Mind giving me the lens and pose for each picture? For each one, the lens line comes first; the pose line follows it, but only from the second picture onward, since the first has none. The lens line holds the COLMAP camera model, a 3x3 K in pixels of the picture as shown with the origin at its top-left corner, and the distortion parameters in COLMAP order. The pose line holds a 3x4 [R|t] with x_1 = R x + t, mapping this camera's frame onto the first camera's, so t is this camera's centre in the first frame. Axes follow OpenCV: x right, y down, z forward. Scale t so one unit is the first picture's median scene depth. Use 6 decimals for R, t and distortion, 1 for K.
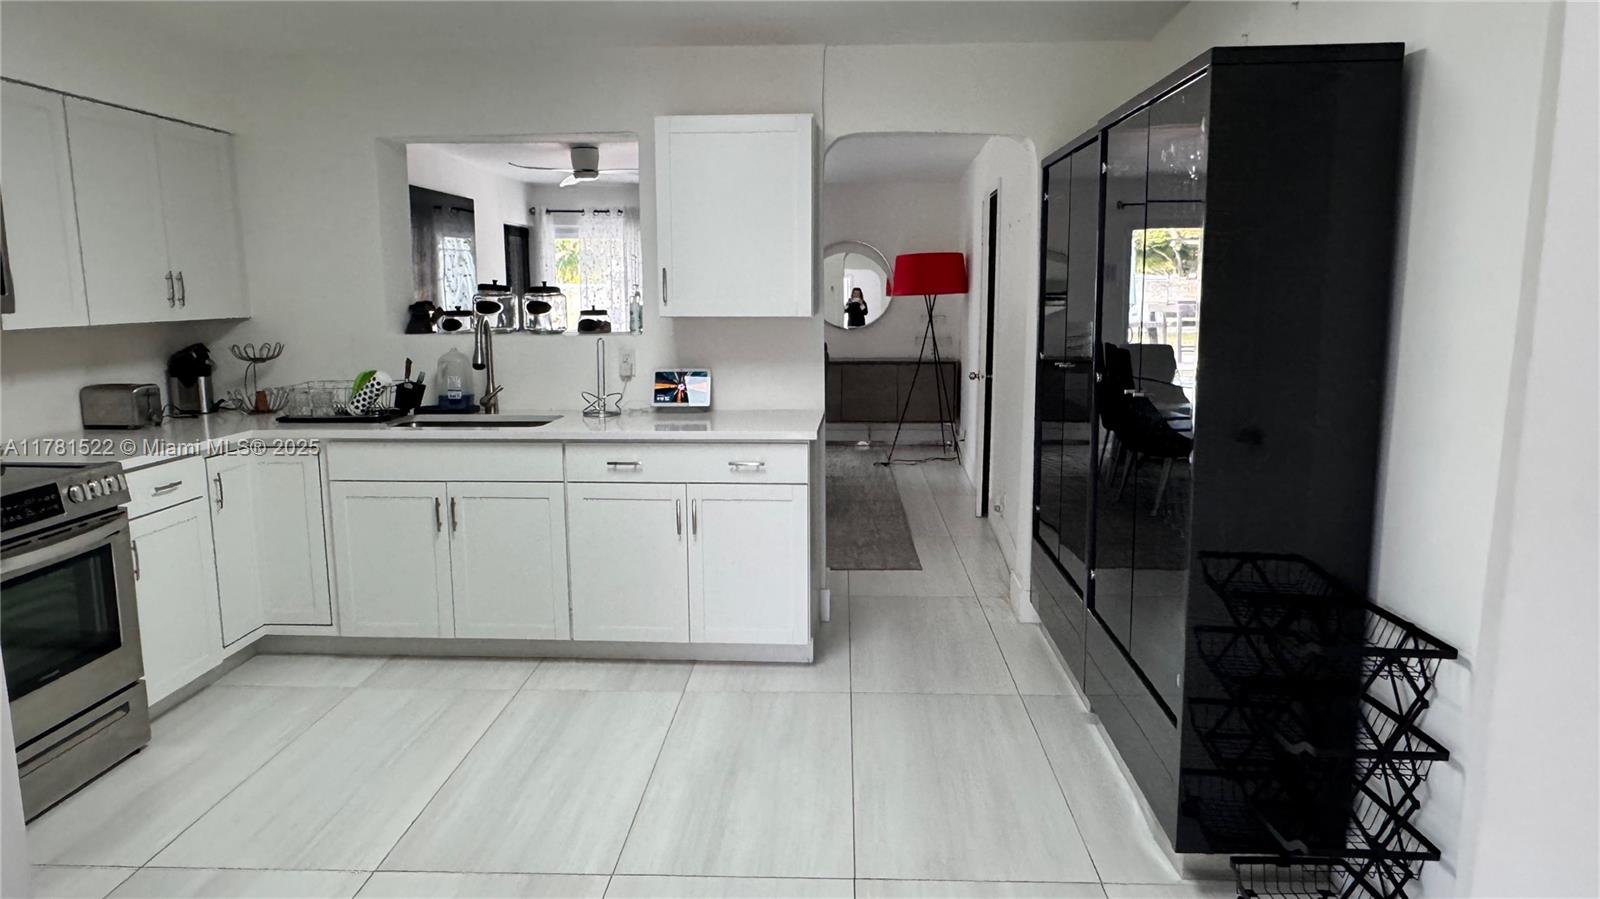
lens RADIAL K [[1049.1, 0, 796.0], [0, 1049.1, 450.5], [0, 0, 1]] dist [-0.003996, 0.003450]
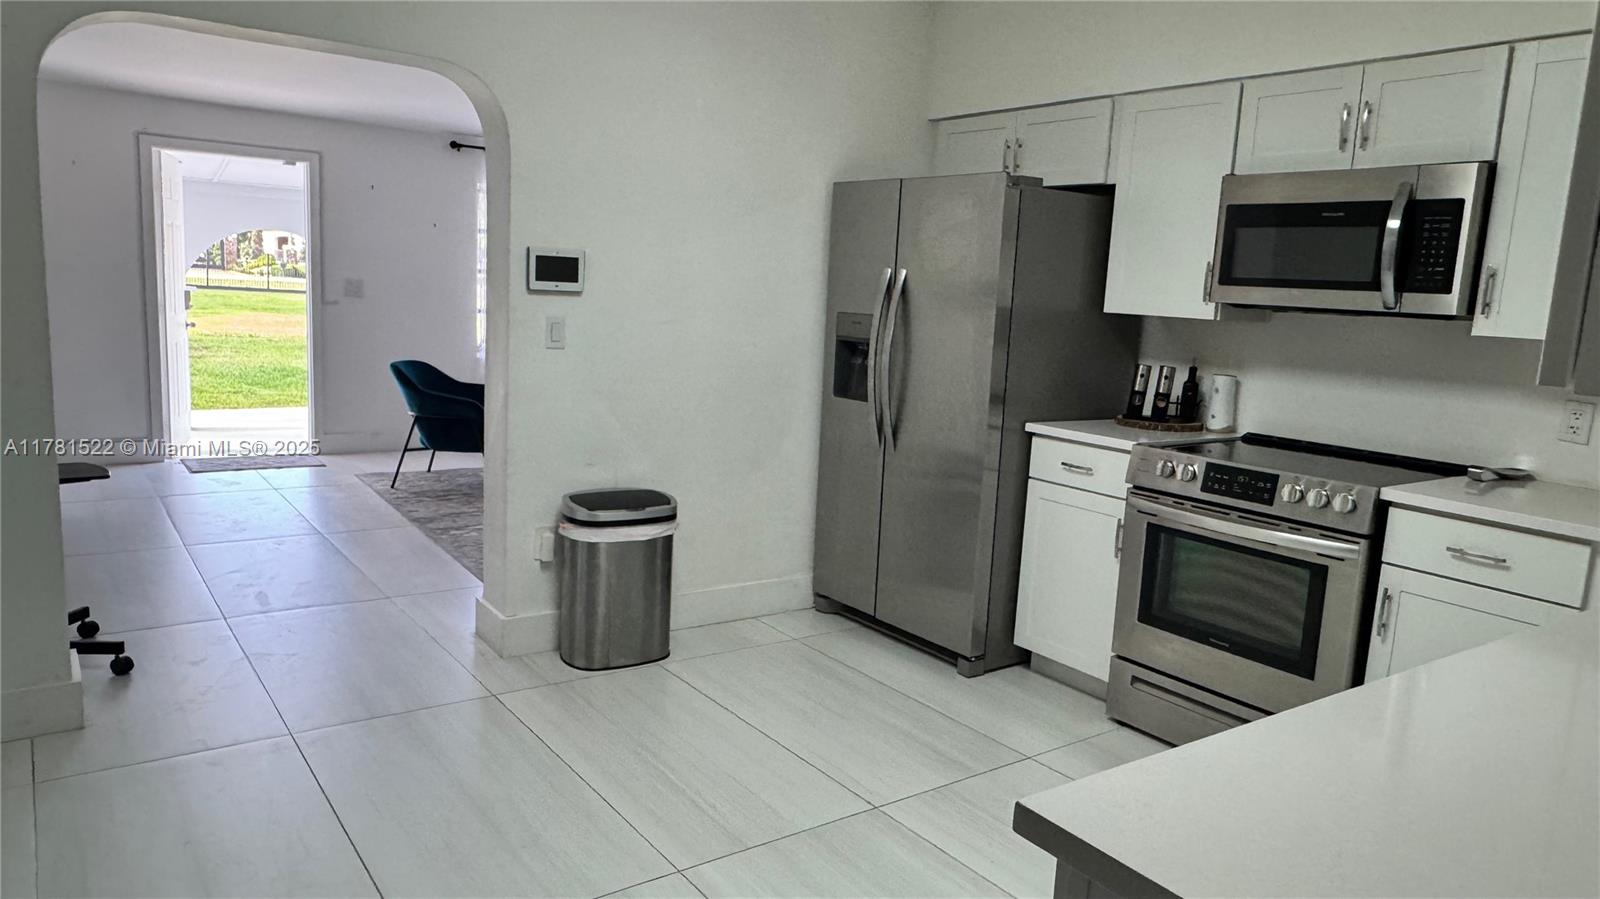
lens RADIAL K [[1049.1, 0, 803.7], [0, 1049.1, 447.2], [0, 0, 1]] dist [-0.003996, 0.003450]
pose [[-0.782793, 0.056974, -0.619668, 0.188257], [-0.146918, 0.950727, 0.273006, -0.145346], [0.604690, 0.304748, -0.735852, 1.060223]]
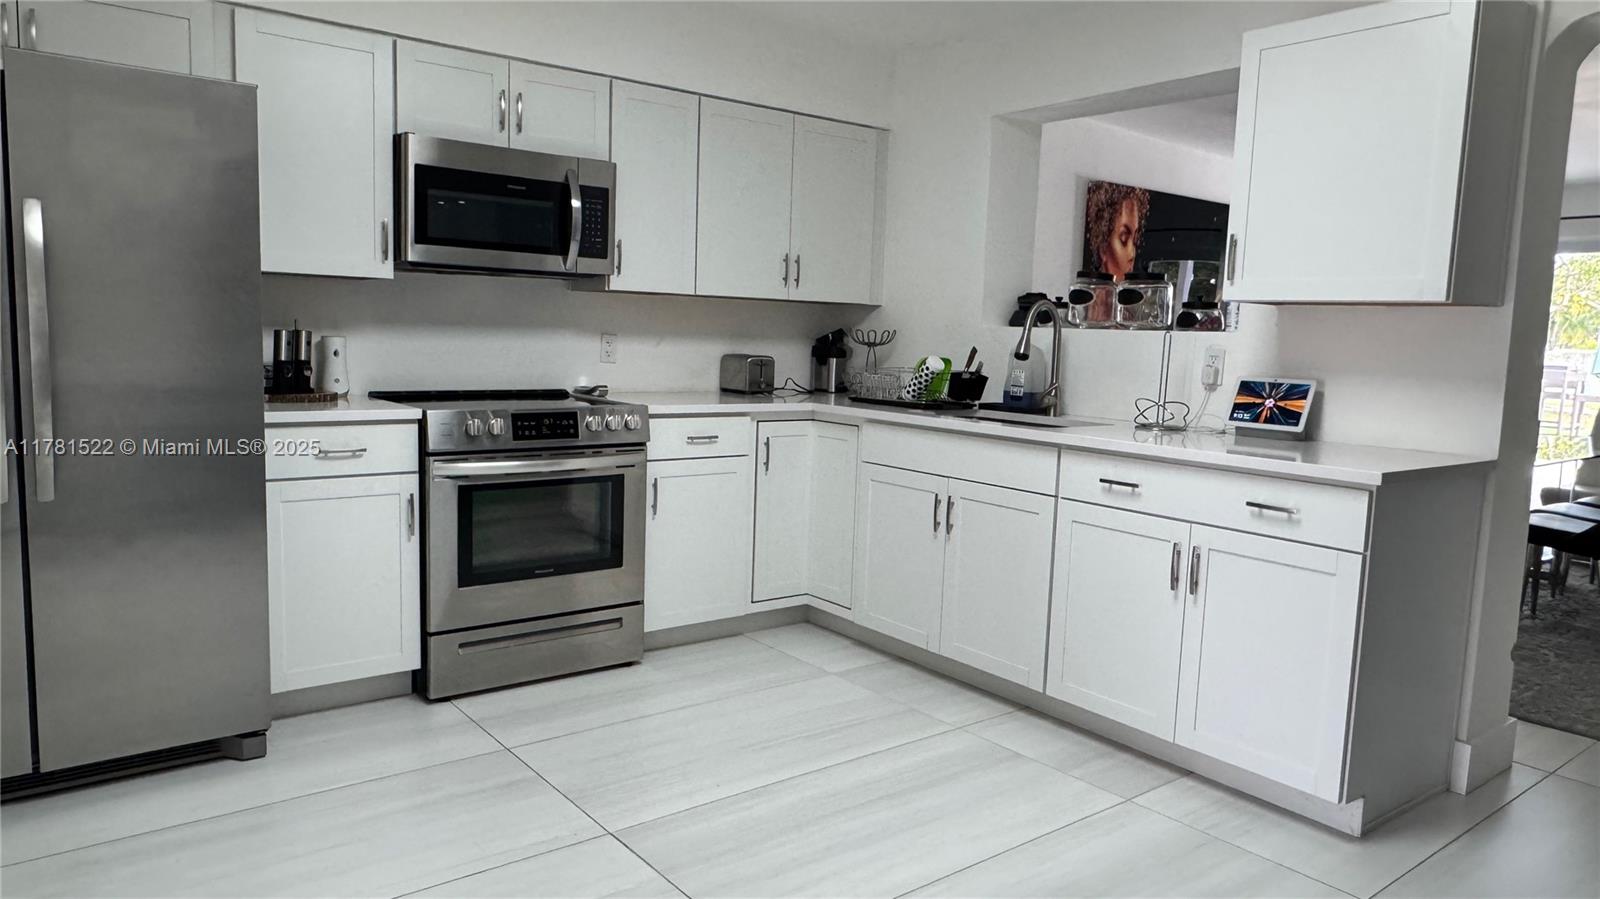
lens RADIAL K [[1049.1, 0, 804.6], [0, 1049.1, 446.2], [0, 0, 1]] dist [-0.003996, 0.003450]
pose [[0.651063, 0.110477, -0.750940, 0.251340], [-0.154837, 0.987878, 0.011092, 0.012240], [0.743063, 0.109052, 0.660277, 0.306488]]
